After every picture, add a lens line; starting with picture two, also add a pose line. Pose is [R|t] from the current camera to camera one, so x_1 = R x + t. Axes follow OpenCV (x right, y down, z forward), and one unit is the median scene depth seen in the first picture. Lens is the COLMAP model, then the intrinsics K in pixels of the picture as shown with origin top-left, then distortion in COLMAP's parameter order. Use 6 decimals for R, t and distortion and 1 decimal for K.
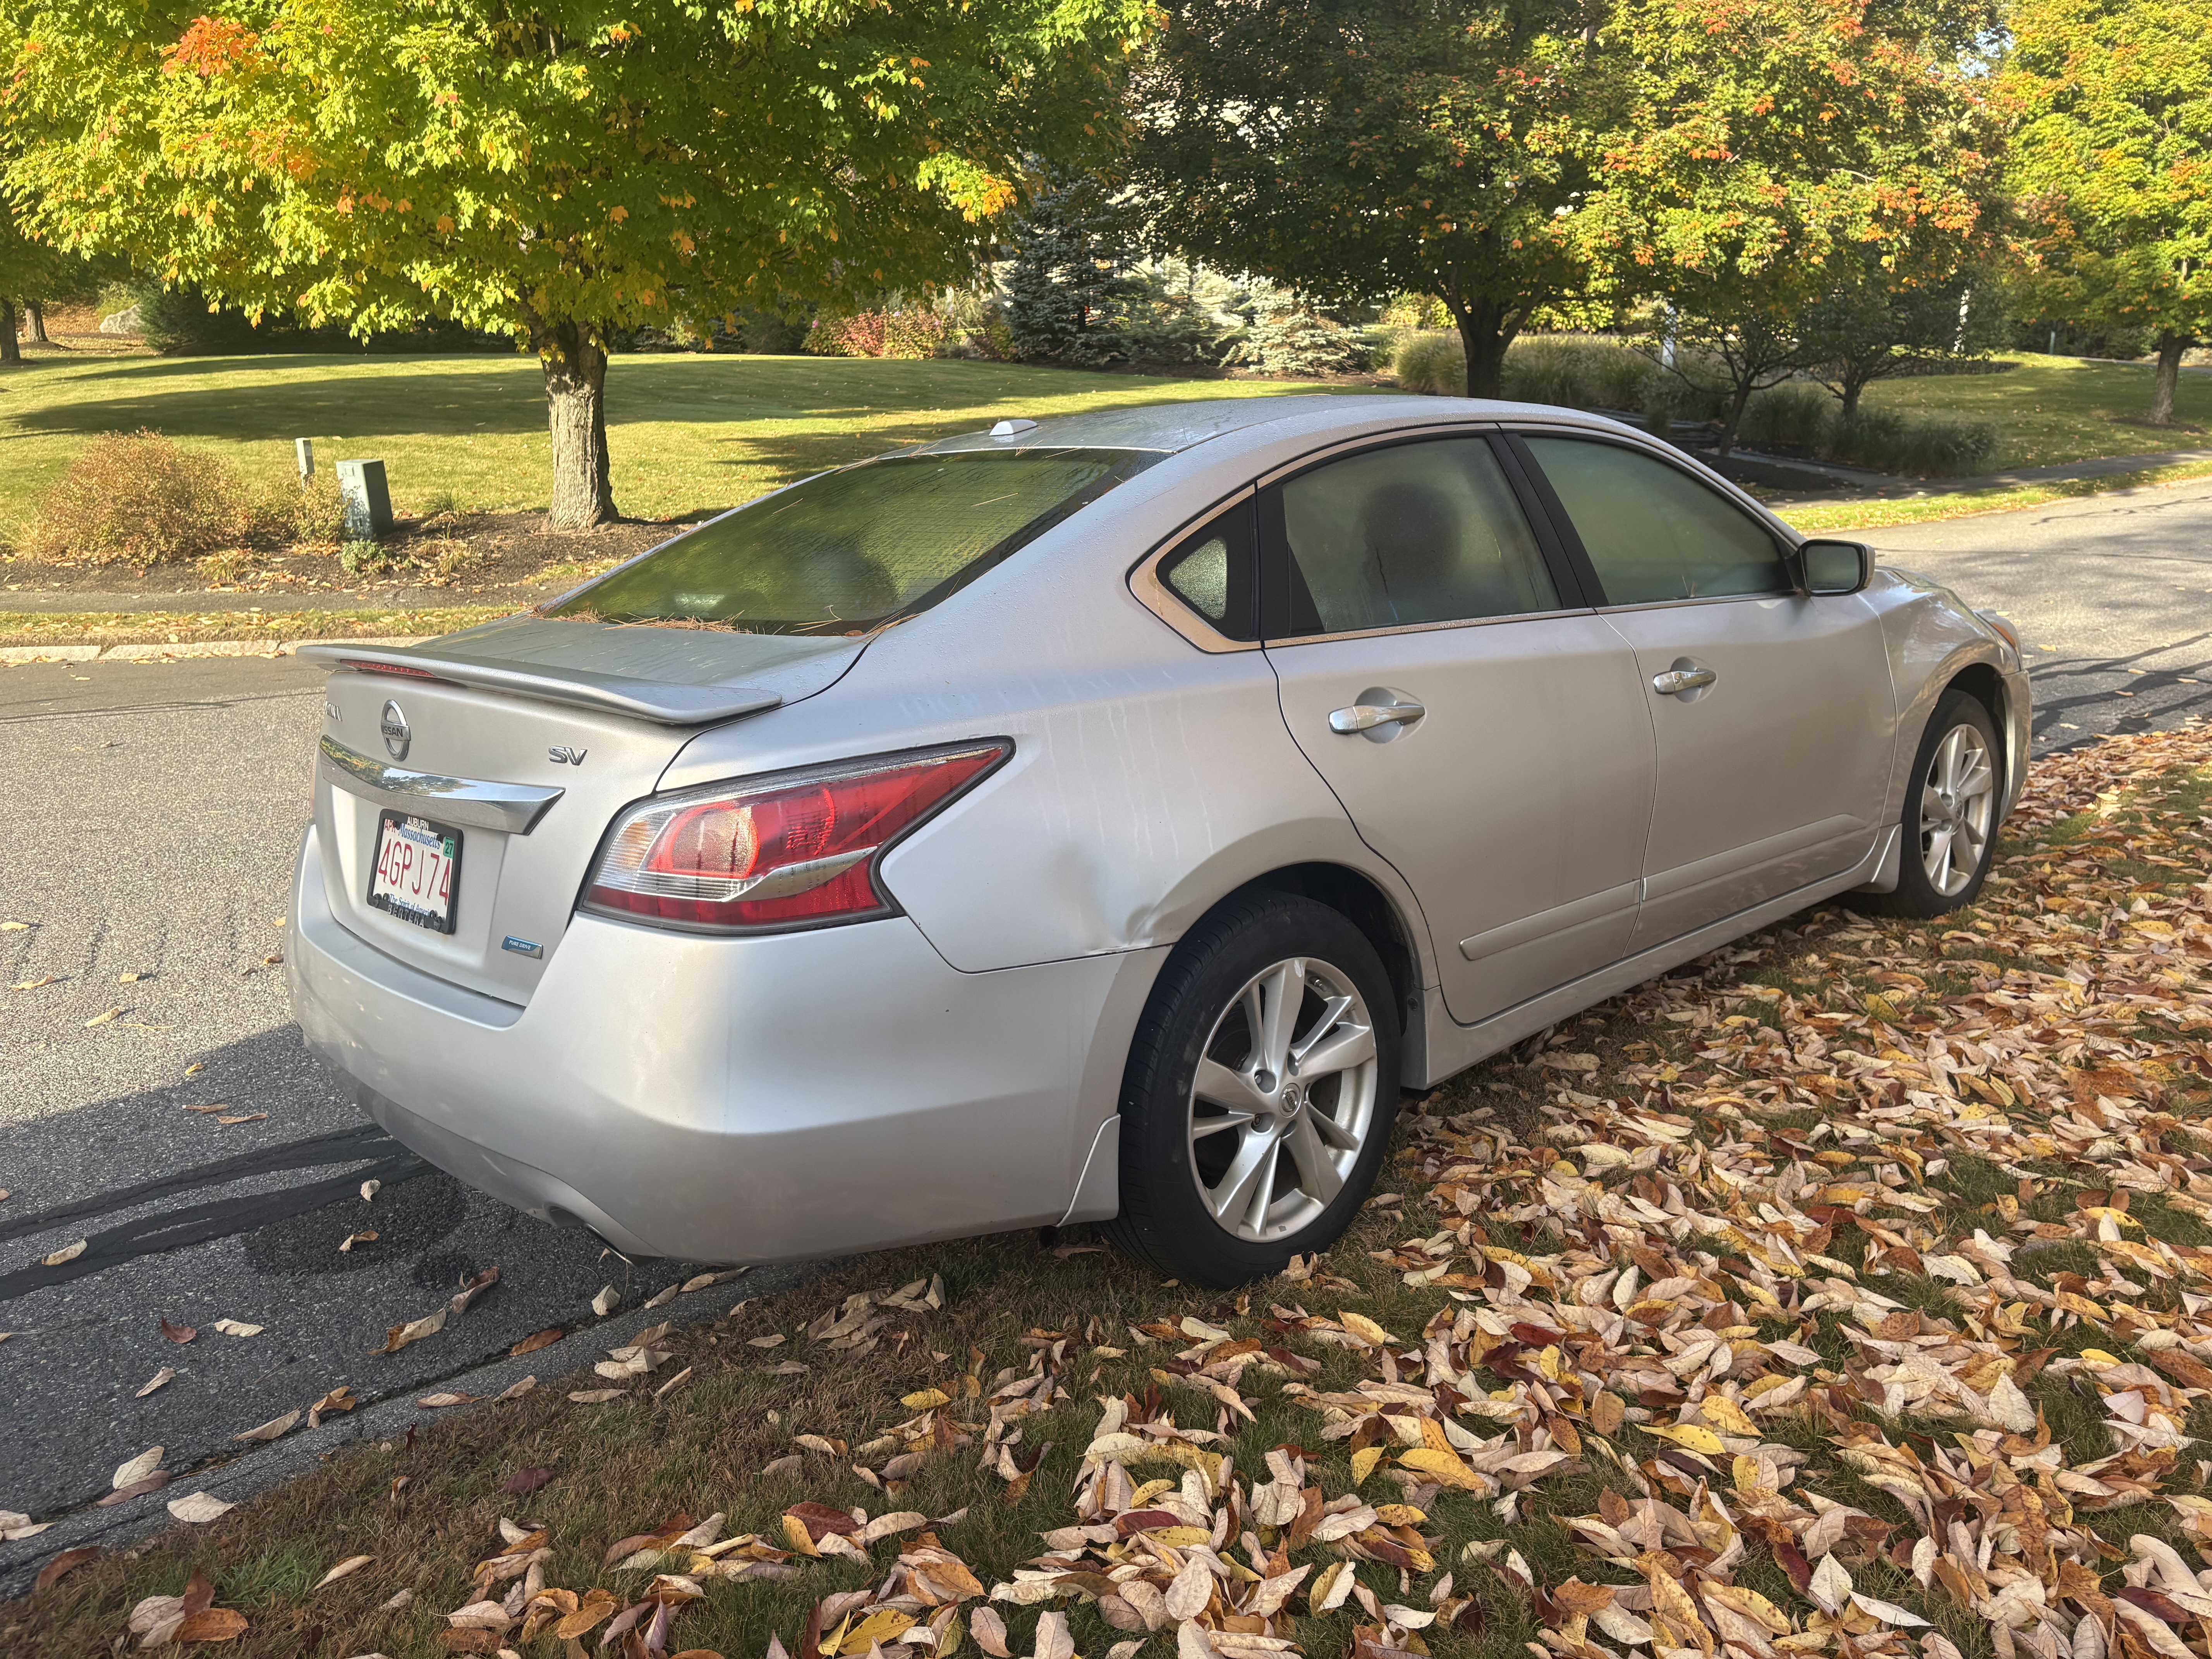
lens RADIAL K [[1616.4, 0, 1112.2], [0, 1616.4, 842.2], [0, 0, 1]] dist [0.009930, -0.033172]
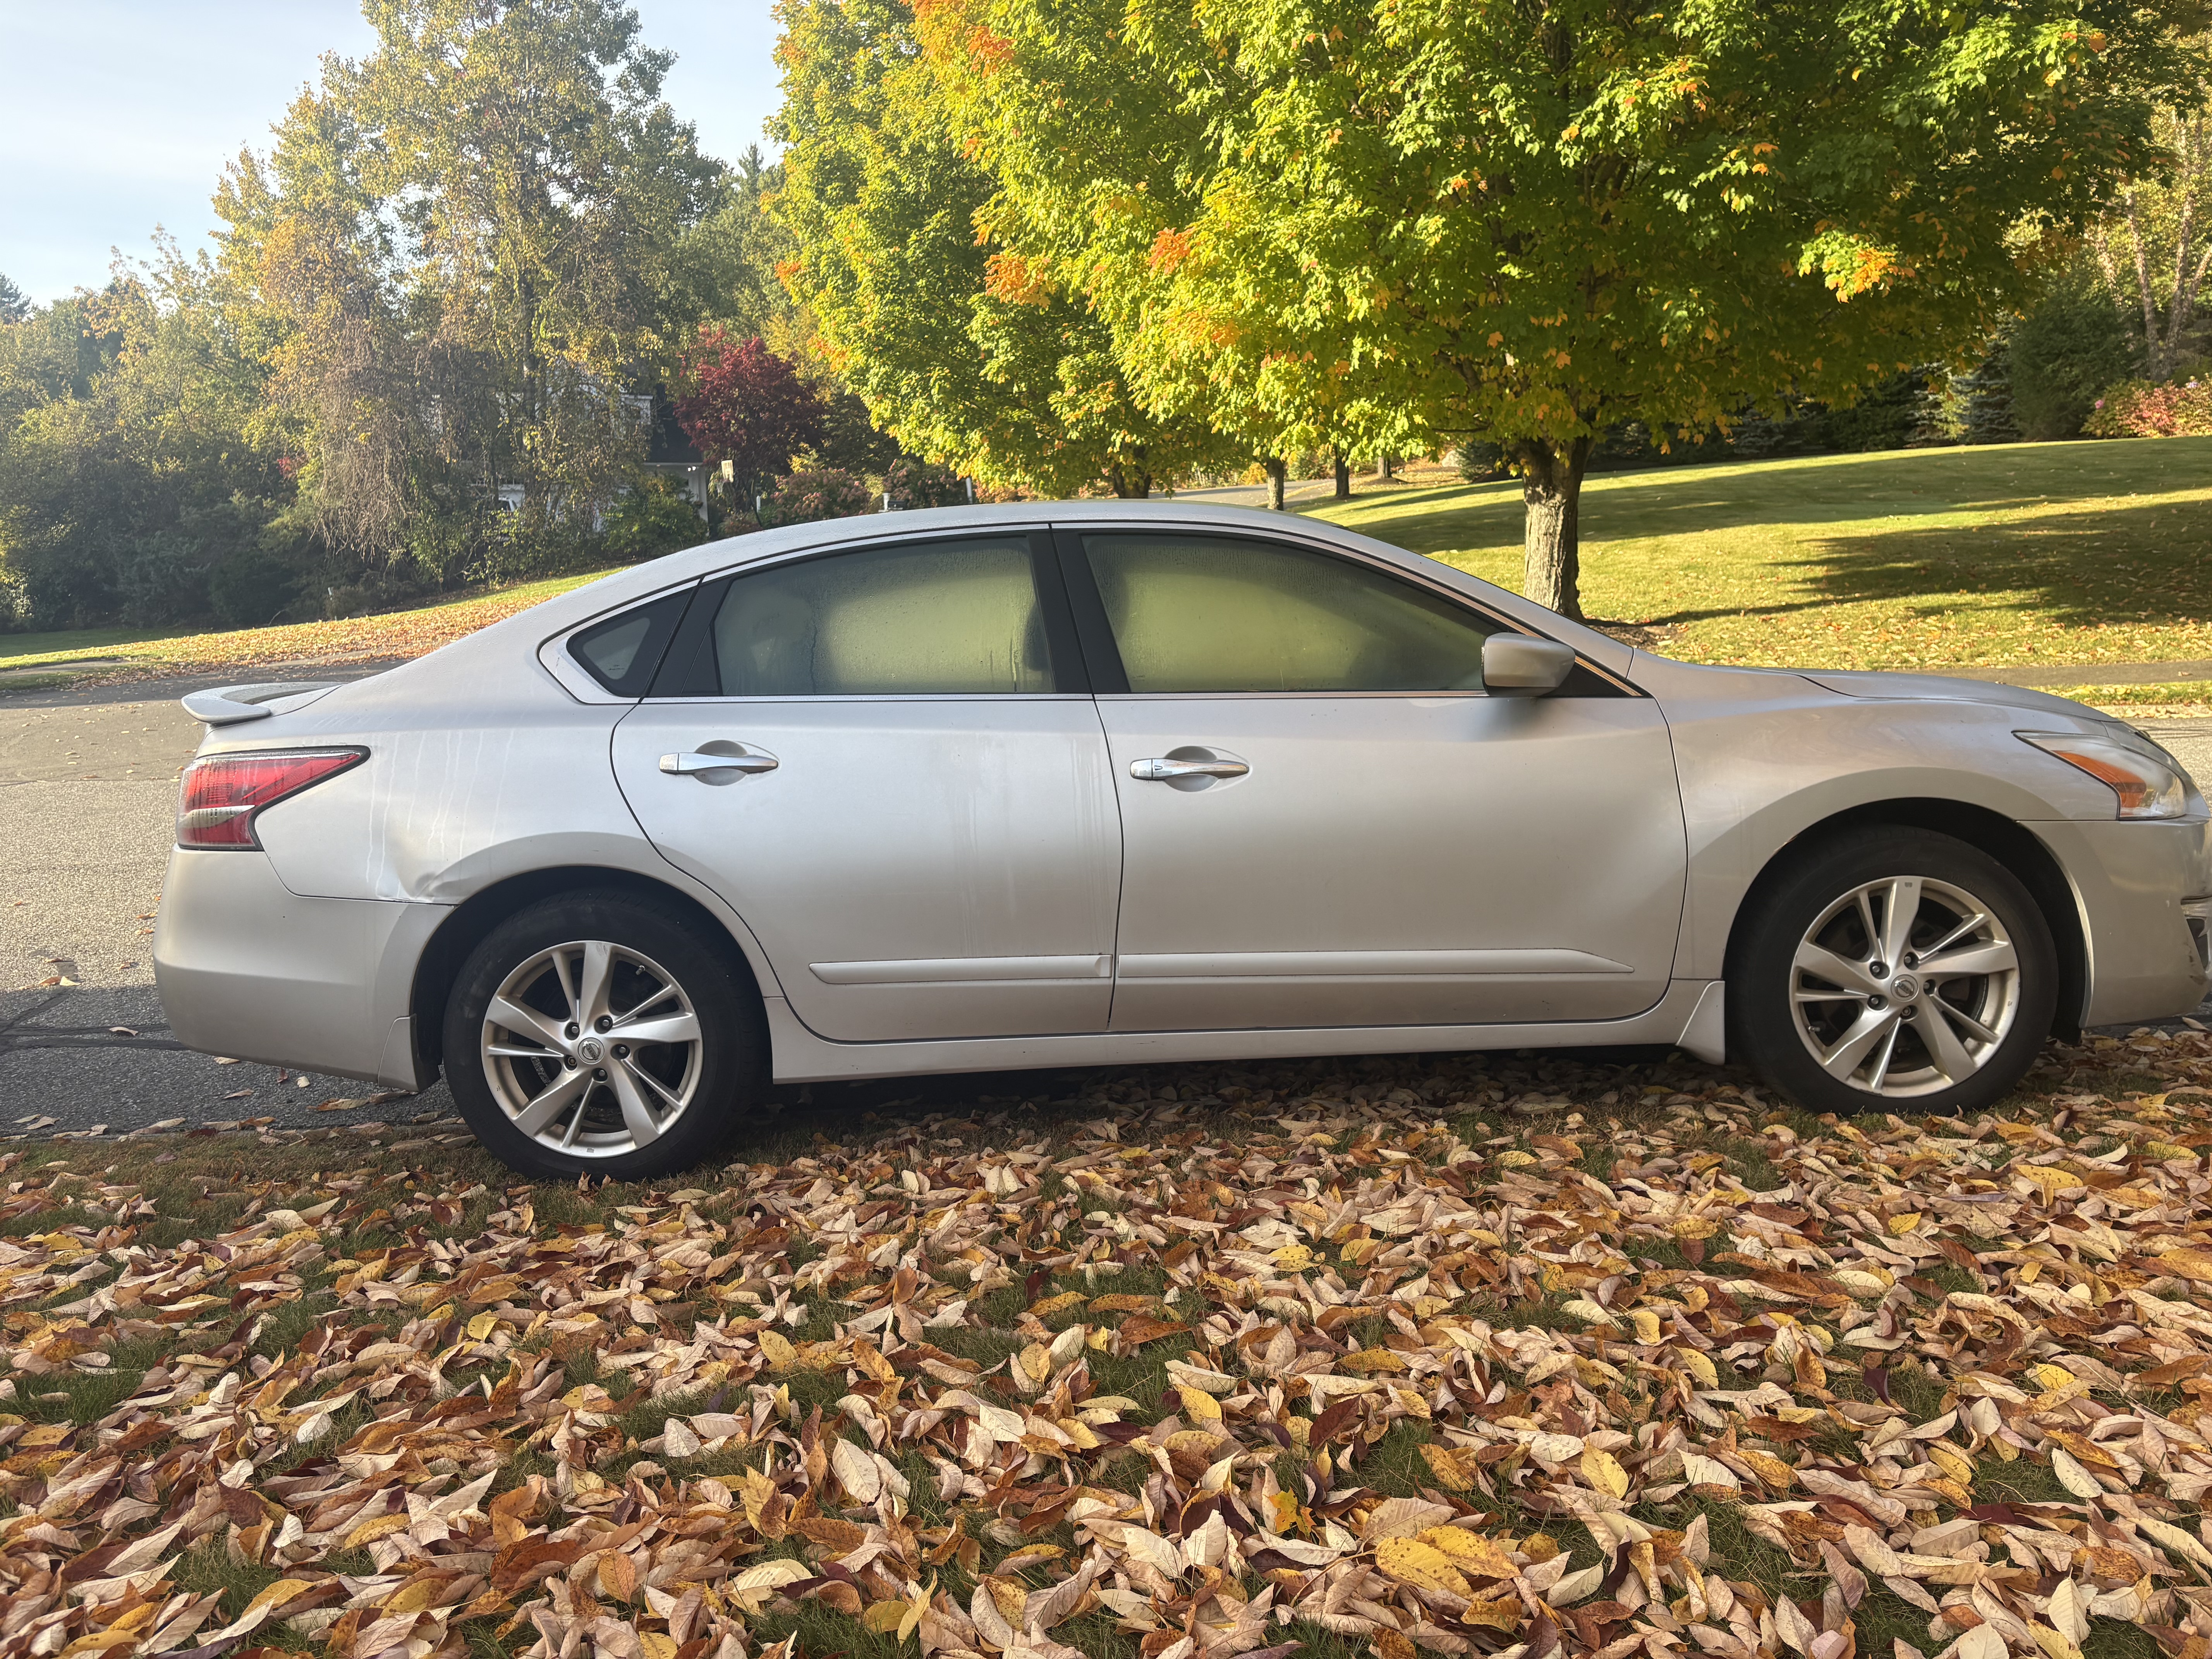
lens RADIAL K [[1616.4, 0, 1112.2], [0, 1616.4, 842.2], [0, 0, 1]] dist [0.009930, -0.033172]
pose [[0.723777, 0.087707, -0.684437, 0.295415], [-0.130653, 0.991366, -0.011124, -0.010424], [0.677552, 0.097475, 0.728987, 0.074460]]
